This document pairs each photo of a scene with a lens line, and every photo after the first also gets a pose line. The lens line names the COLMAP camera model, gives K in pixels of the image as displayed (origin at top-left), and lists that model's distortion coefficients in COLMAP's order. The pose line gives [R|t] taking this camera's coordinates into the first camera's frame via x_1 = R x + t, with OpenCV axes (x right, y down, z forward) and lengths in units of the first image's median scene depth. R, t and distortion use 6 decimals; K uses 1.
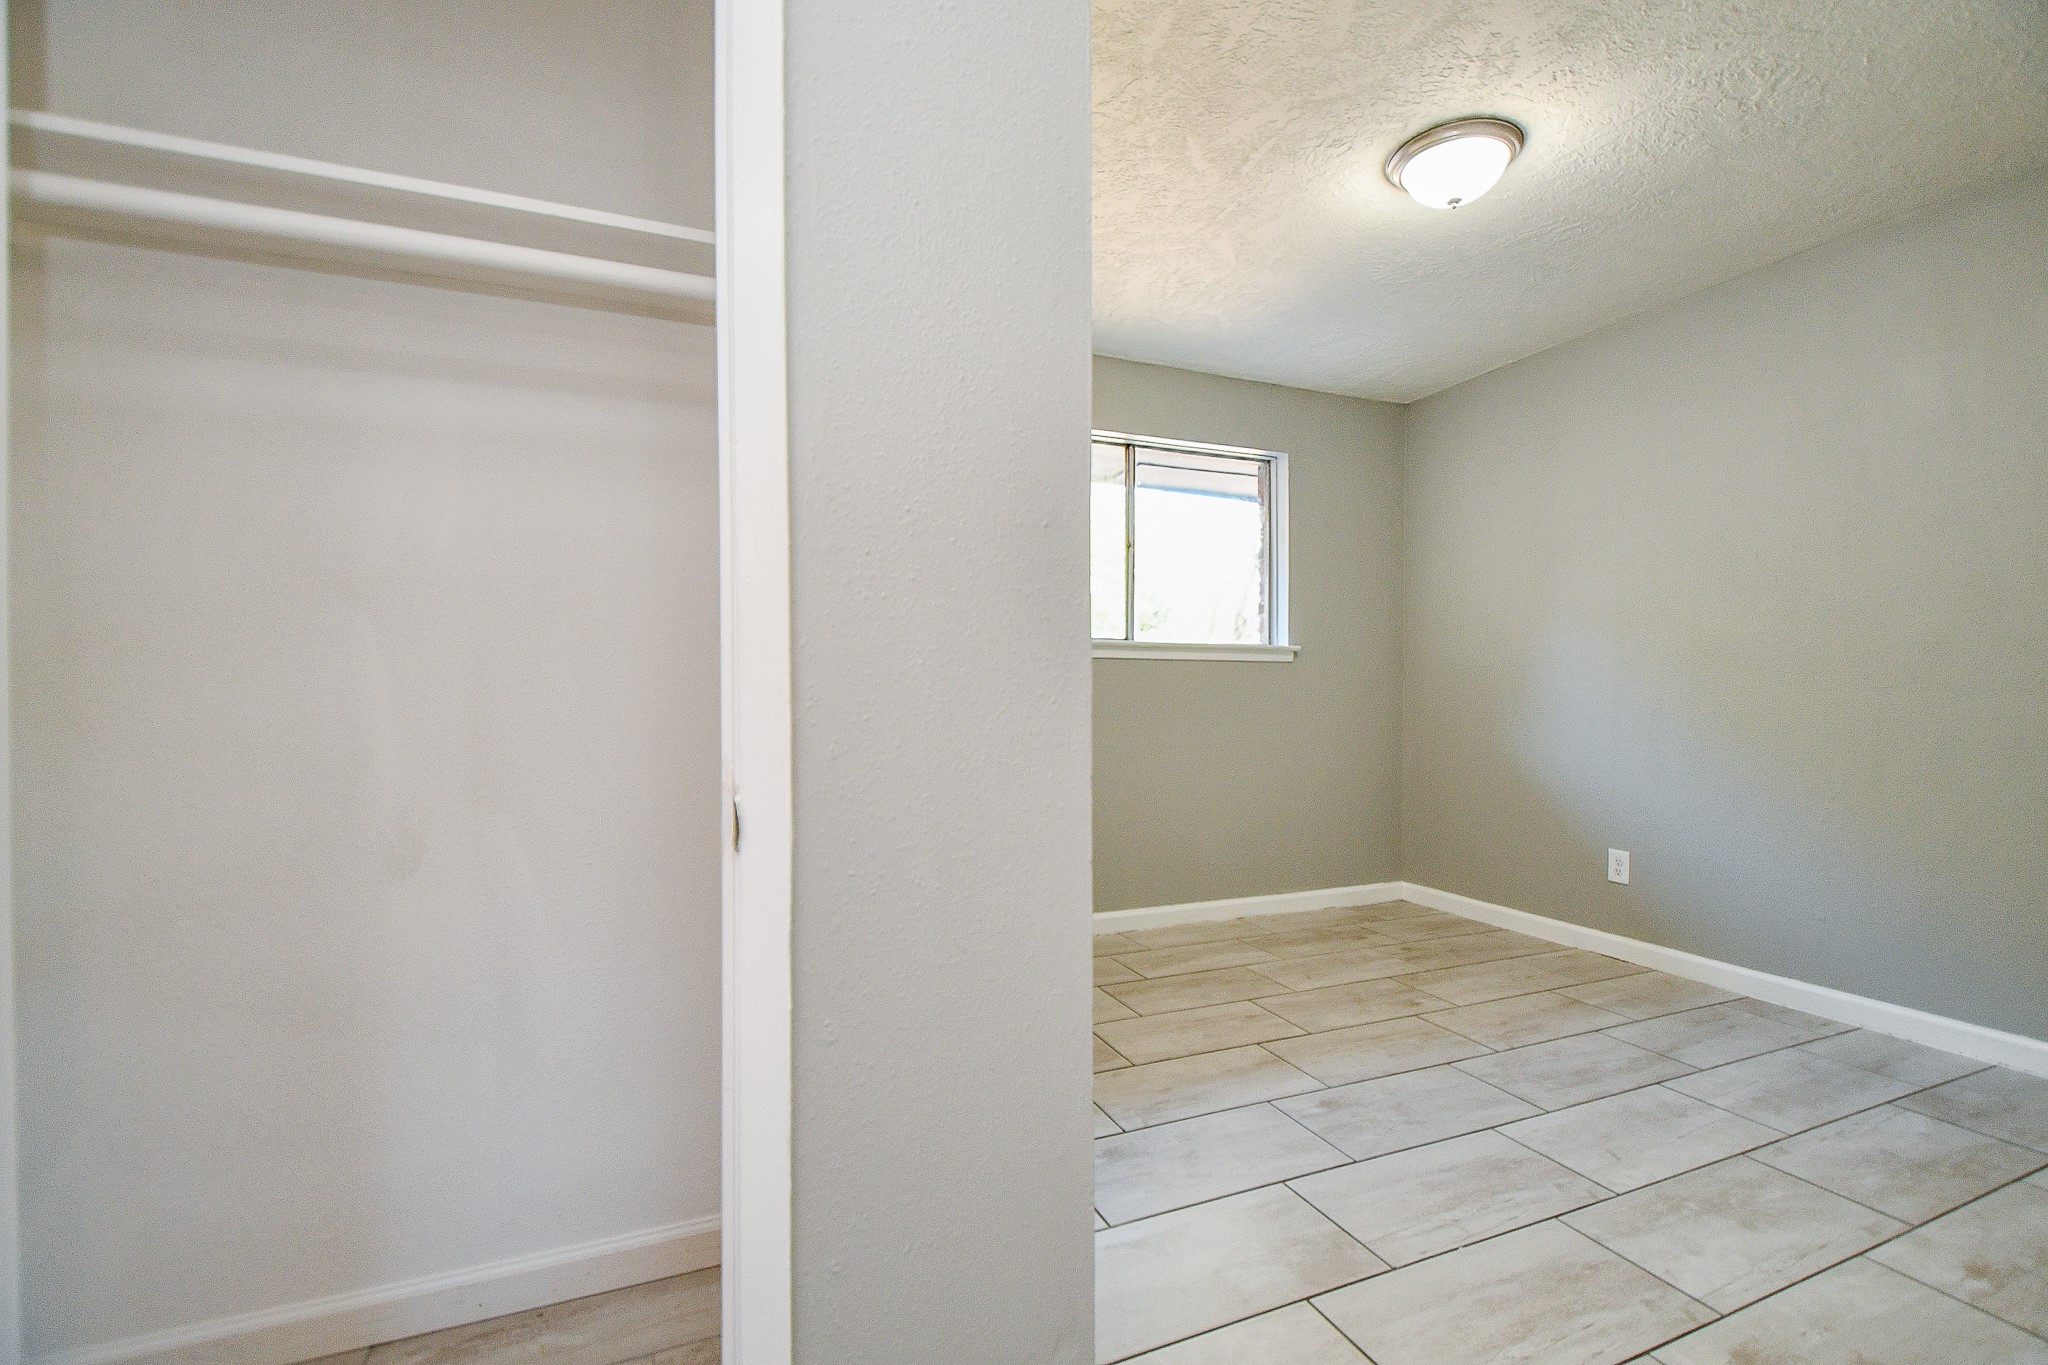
lens RADIAL K [[888.1, 0, 1014.1], [0, 888.1, 694.6], [0, 0, 1]] dist [0.015371, -0.009861]
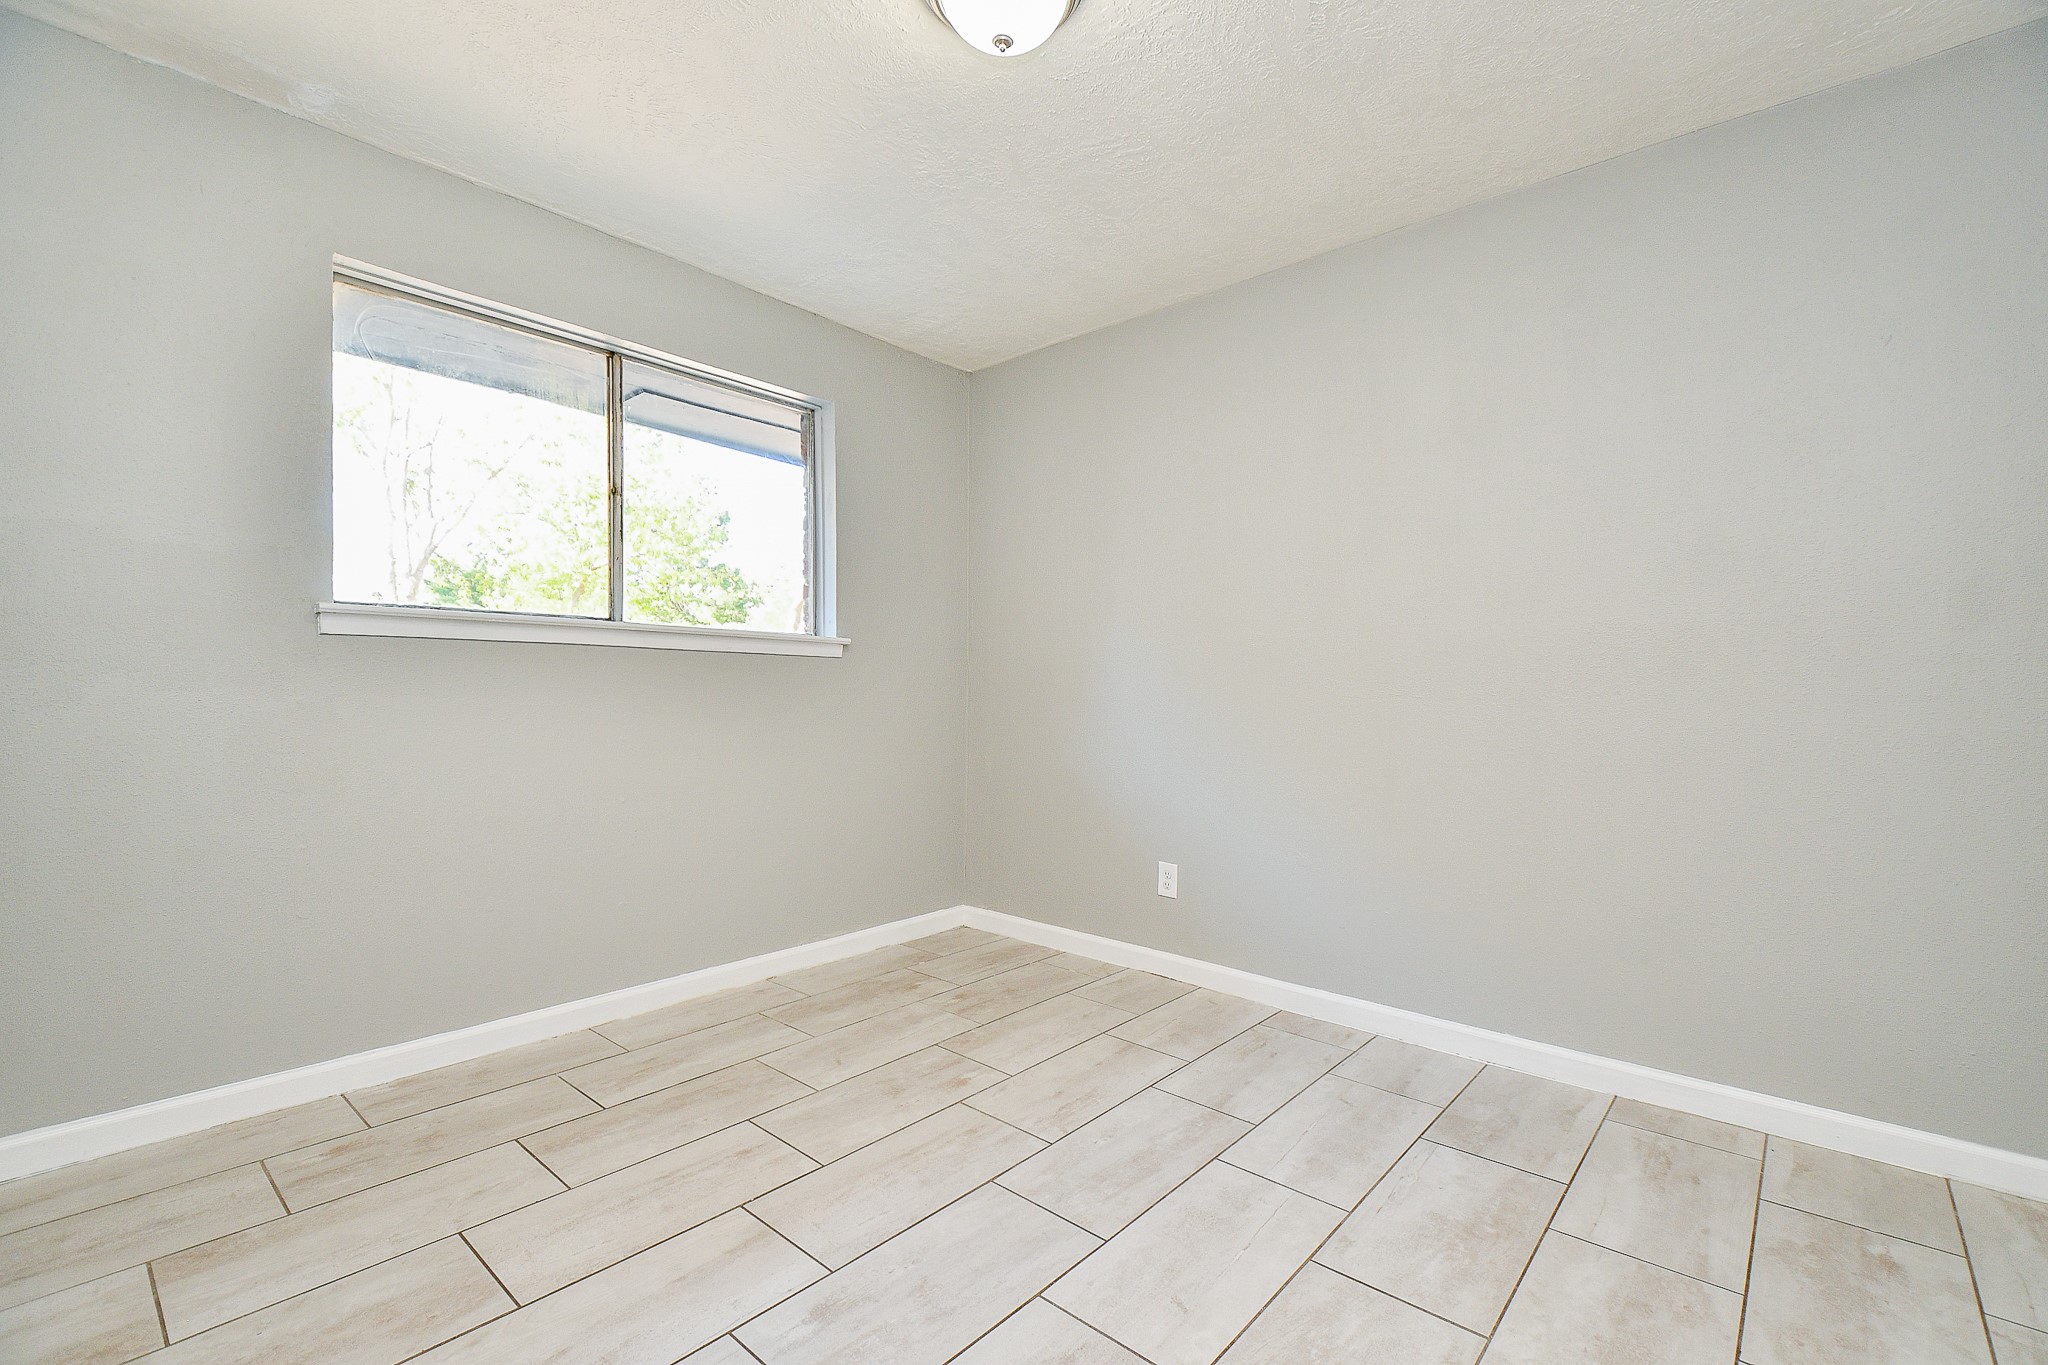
lens RADIAL K [[888.1, 0, 1017.8], [0, 888.1, 687.8], [0, 0, 1]] dist [0.015371, -0.009861]
pose [[0.901951, 0.006955, 0.431781, 0.146765], [-0.002839, 0.999944, -0.010177, -0.000295], [-0.431828, 0.007954, 0.901921, 0.252760]]
